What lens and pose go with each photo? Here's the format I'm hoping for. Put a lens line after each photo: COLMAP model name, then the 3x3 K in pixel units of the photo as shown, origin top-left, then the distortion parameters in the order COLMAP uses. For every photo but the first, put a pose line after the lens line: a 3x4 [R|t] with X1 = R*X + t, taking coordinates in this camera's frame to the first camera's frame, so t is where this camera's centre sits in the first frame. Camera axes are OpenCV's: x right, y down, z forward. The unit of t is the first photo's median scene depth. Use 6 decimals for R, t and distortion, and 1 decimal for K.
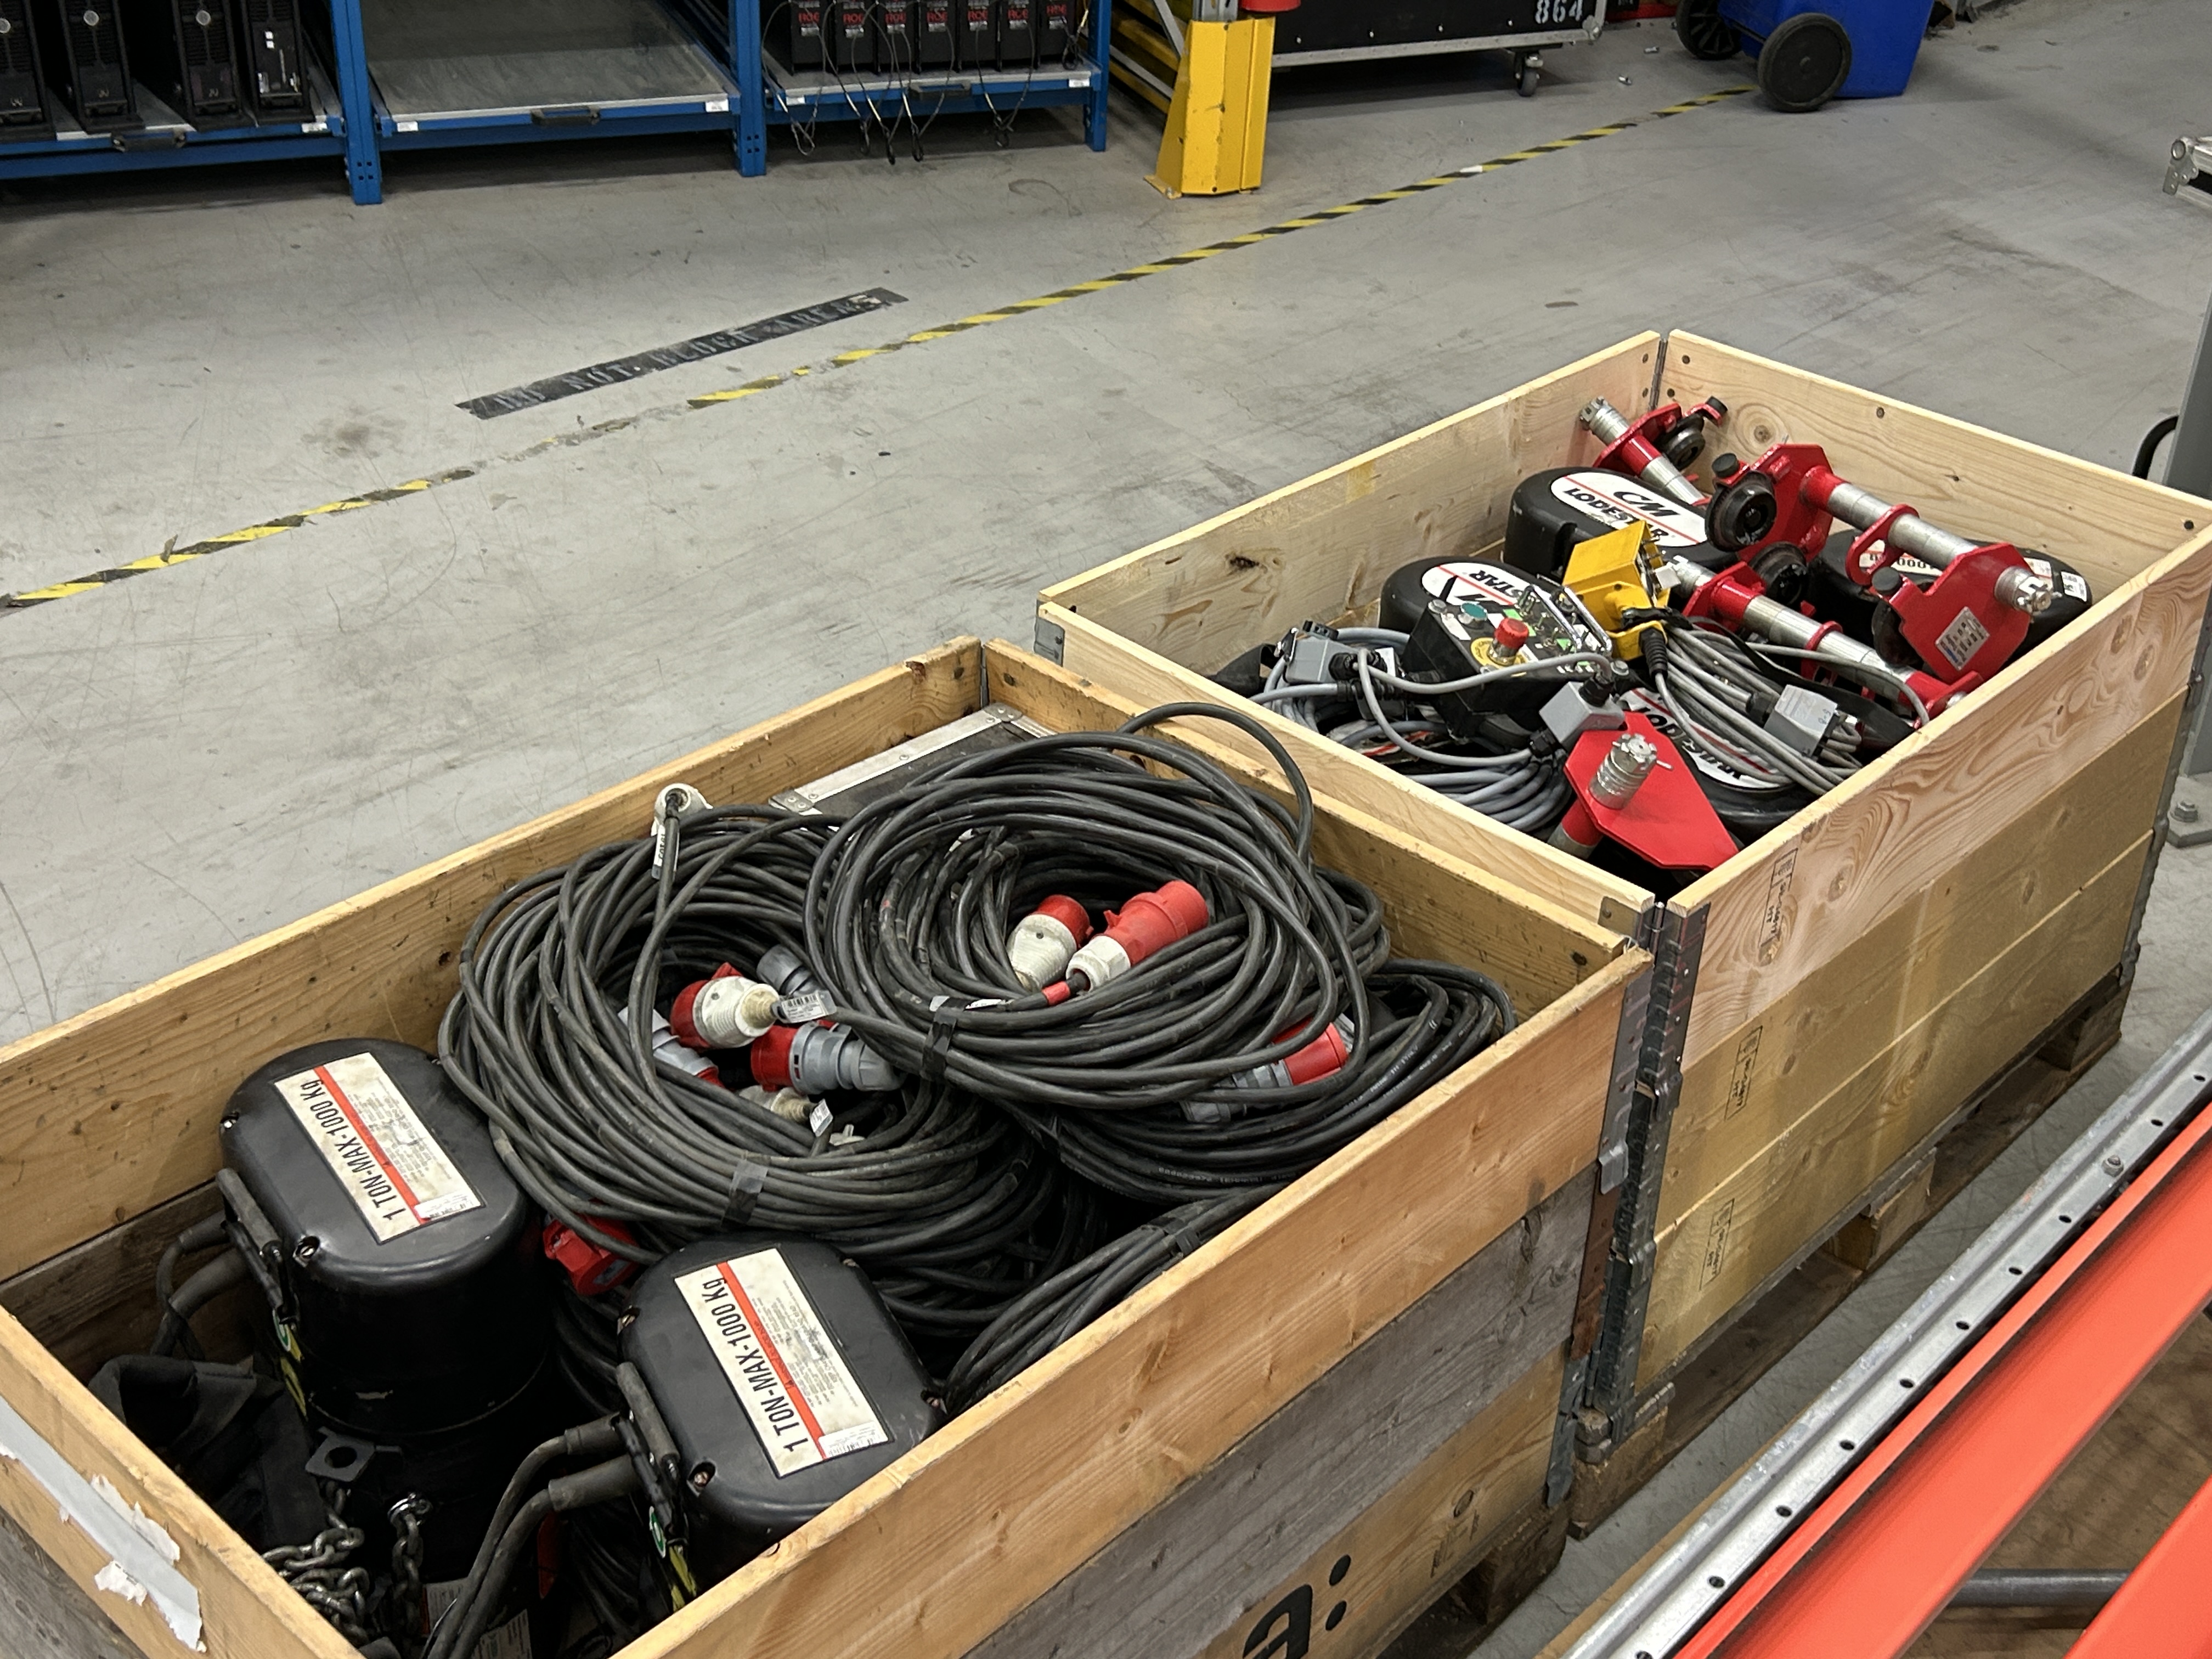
lens RADIAL K [[2634.3, 0, 1096.9], [0, 2634.3, 791.5], [0, 0, 1]] dist [0.171422, -0.582988]
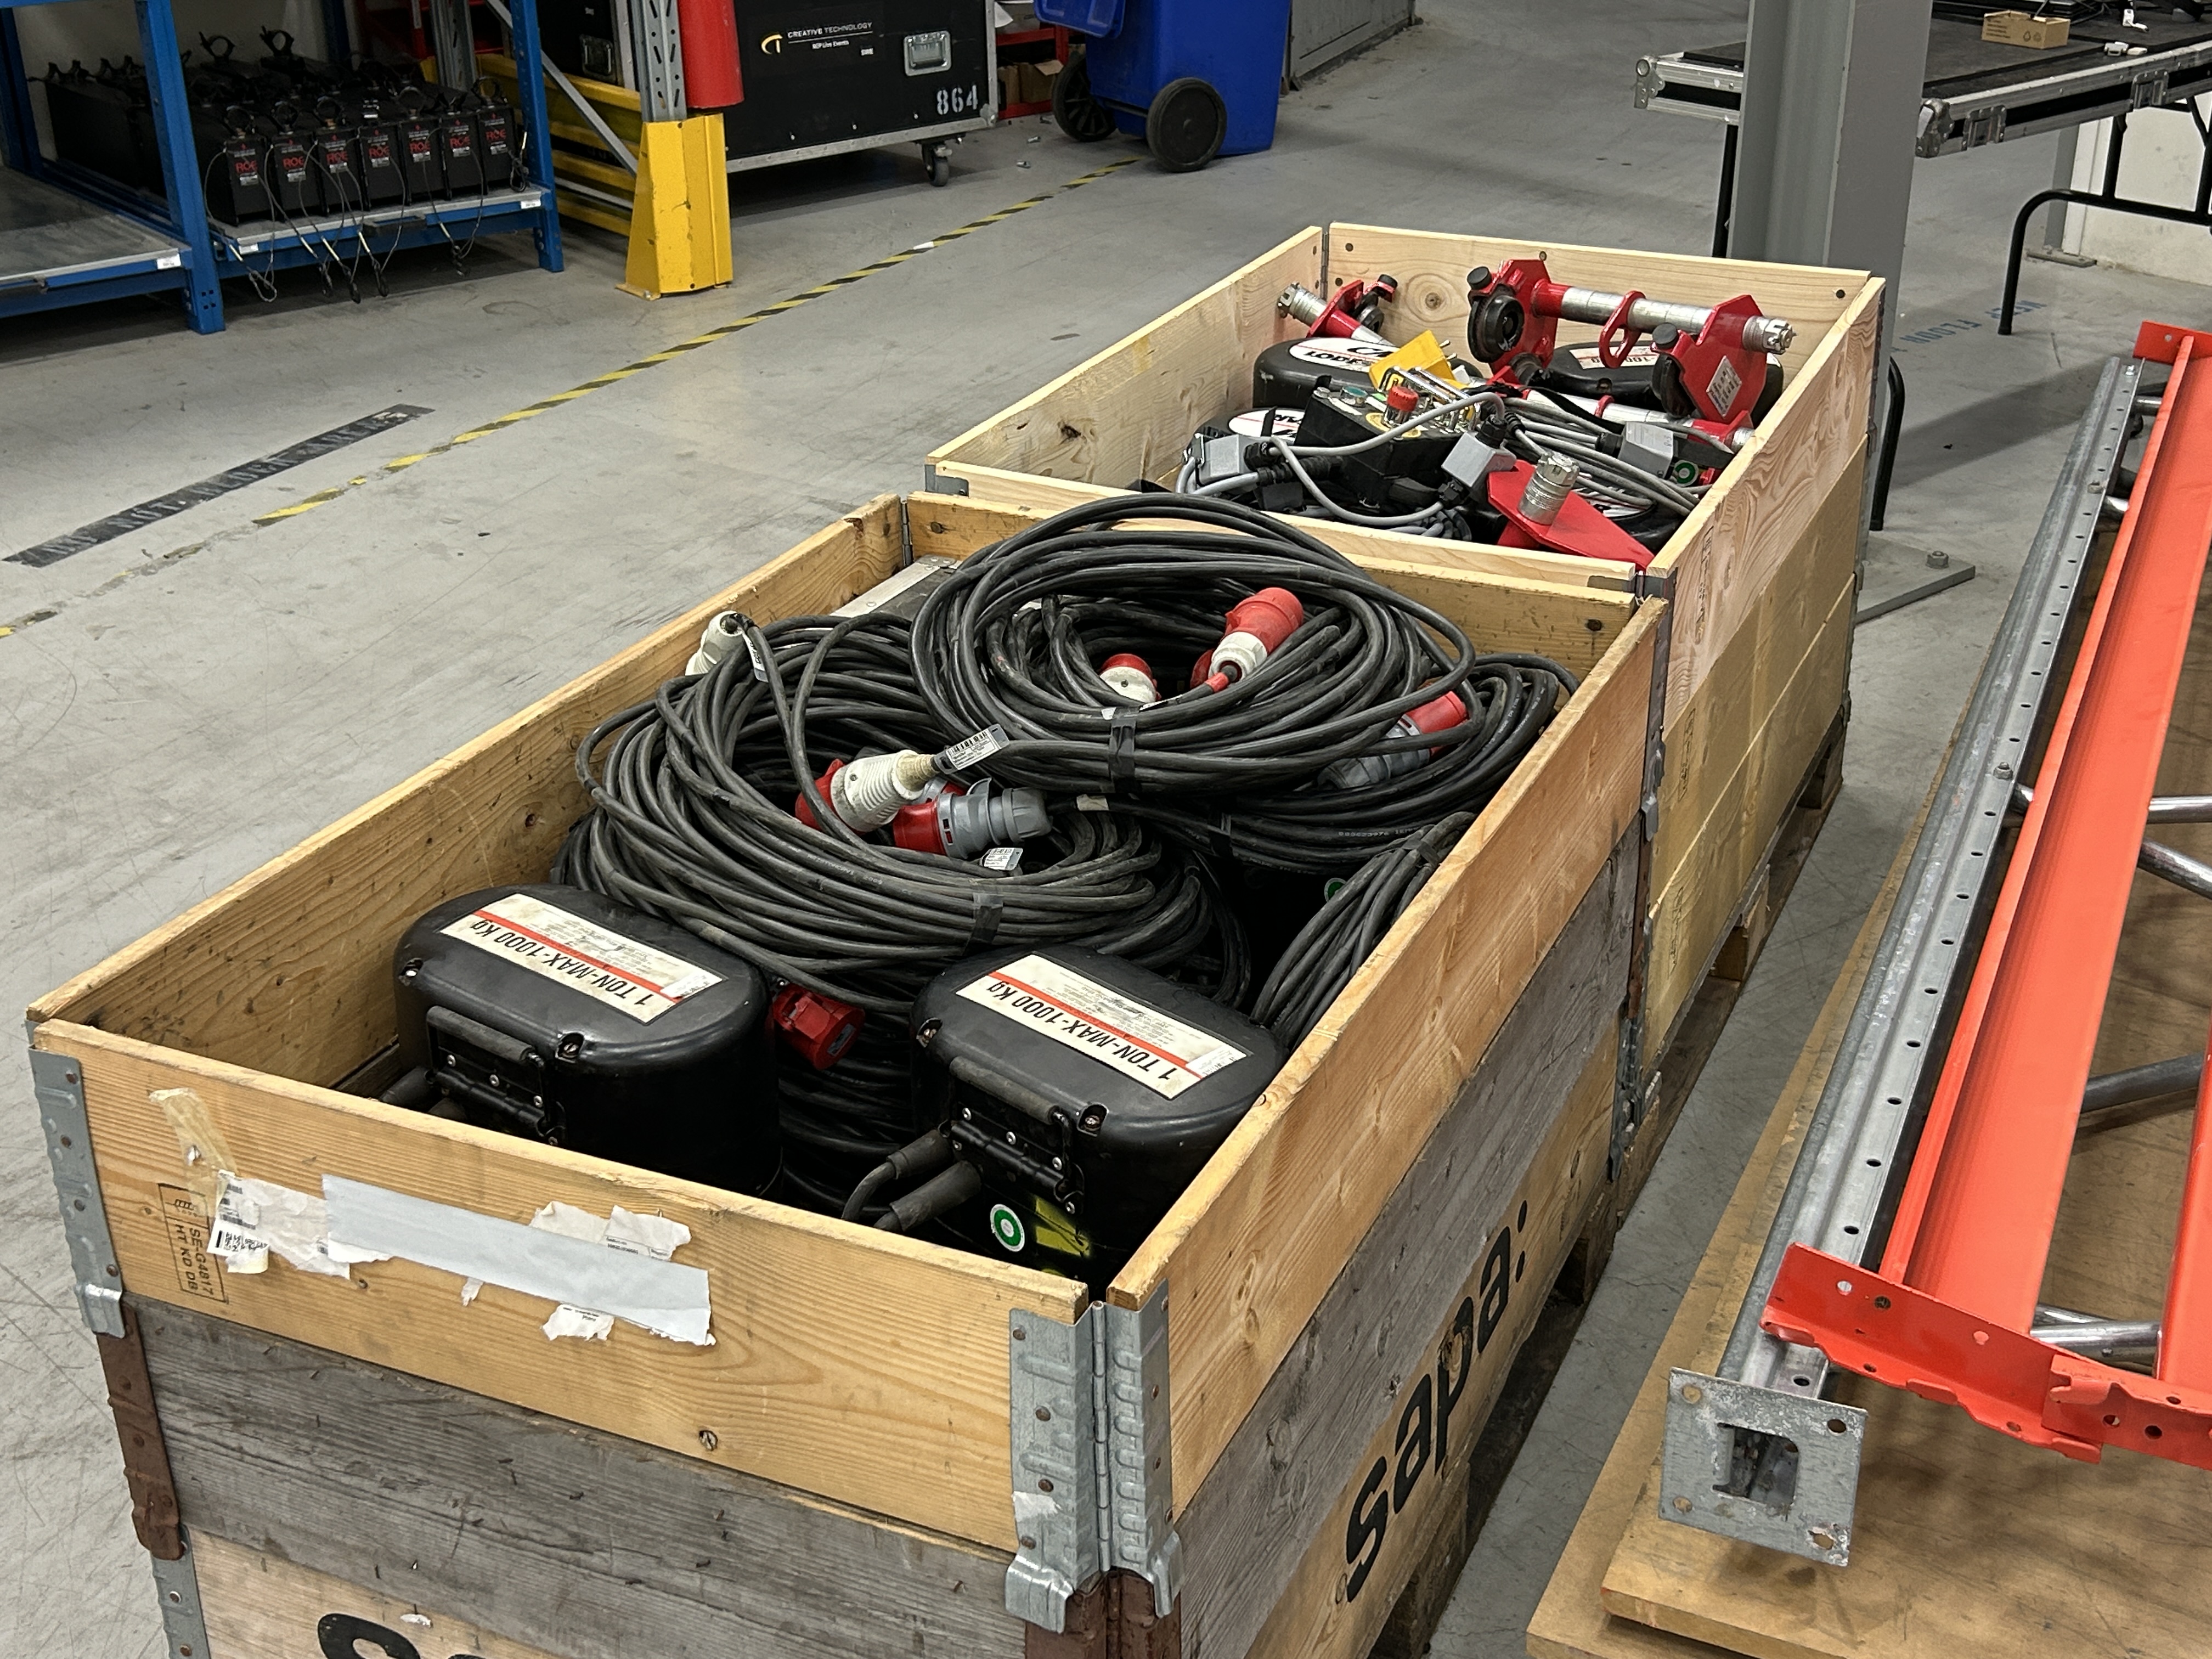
lens RADIAL K [[2645.5, 0, 1106.0], [0, 2645.5, 829.5], [0, 0, 1]] dist [0.138588, -0.476579]
pose [[0.945495, -0.178454, 0.272384, -0.192895], [0.200049, 0.978327, -0.053450, 0.098961], [-0.256942, 0.105027, 0.960703, 0.009701]]
